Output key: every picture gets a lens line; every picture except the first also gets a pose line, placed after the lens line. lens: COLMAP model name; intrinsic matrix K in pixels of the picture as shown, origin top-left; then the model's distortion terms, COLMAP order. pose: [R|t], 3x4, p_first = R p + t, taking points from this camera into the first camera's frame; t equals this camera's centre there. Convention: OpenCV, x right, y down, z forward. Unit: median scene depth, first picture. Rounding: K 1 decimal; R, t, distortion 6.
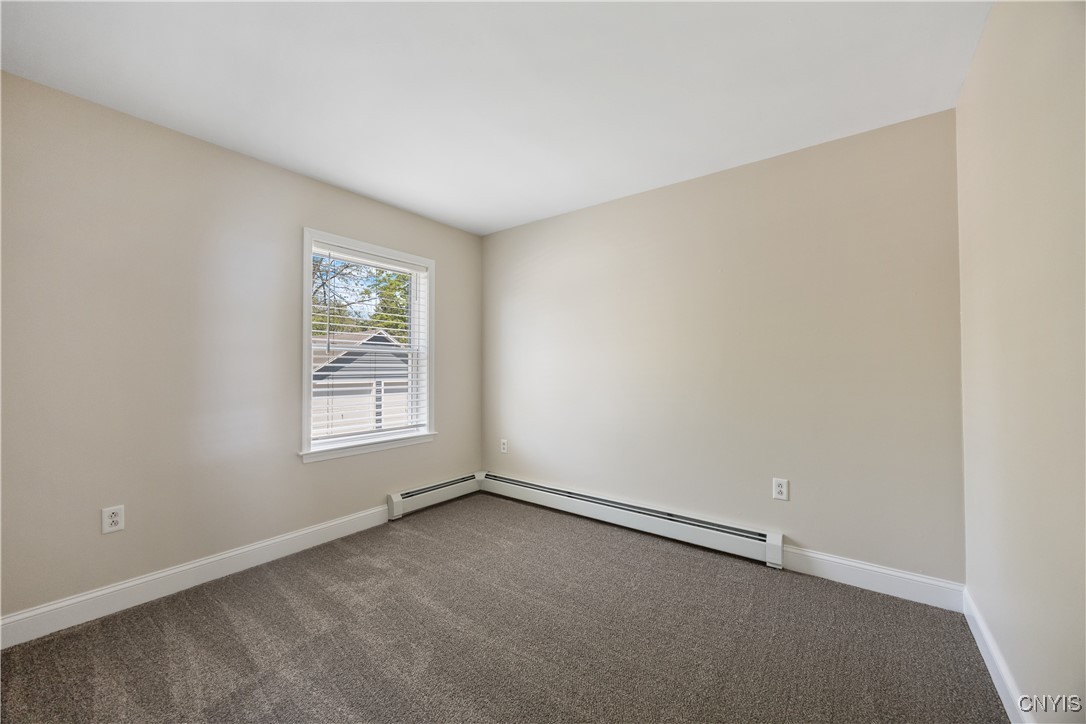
lens RADIAL K [[417.4, 0, 543.7], [0, 417.4, 365.3], [0, 0, 1]] dist [0.010228, 0.000506]
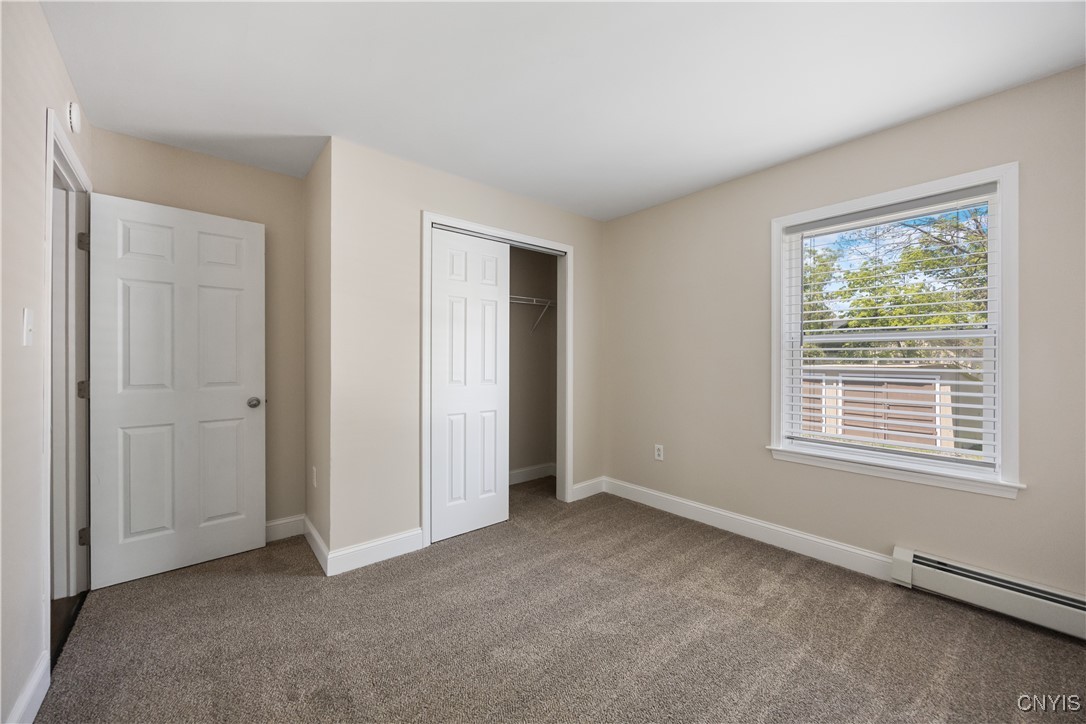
lens RADIAL K [[417.4, 0, 540.0], [0, 417.4, 364.2], [0, 0, 1]] dist [0.010228, 0.000506]
pose [[-0.222079, 0.008472, -0.974992, 0.518219], [0.005918, 0.999956, 0.007341, 0.001792], [0.975011, -0.004139, -0.222119, 0.692762]]
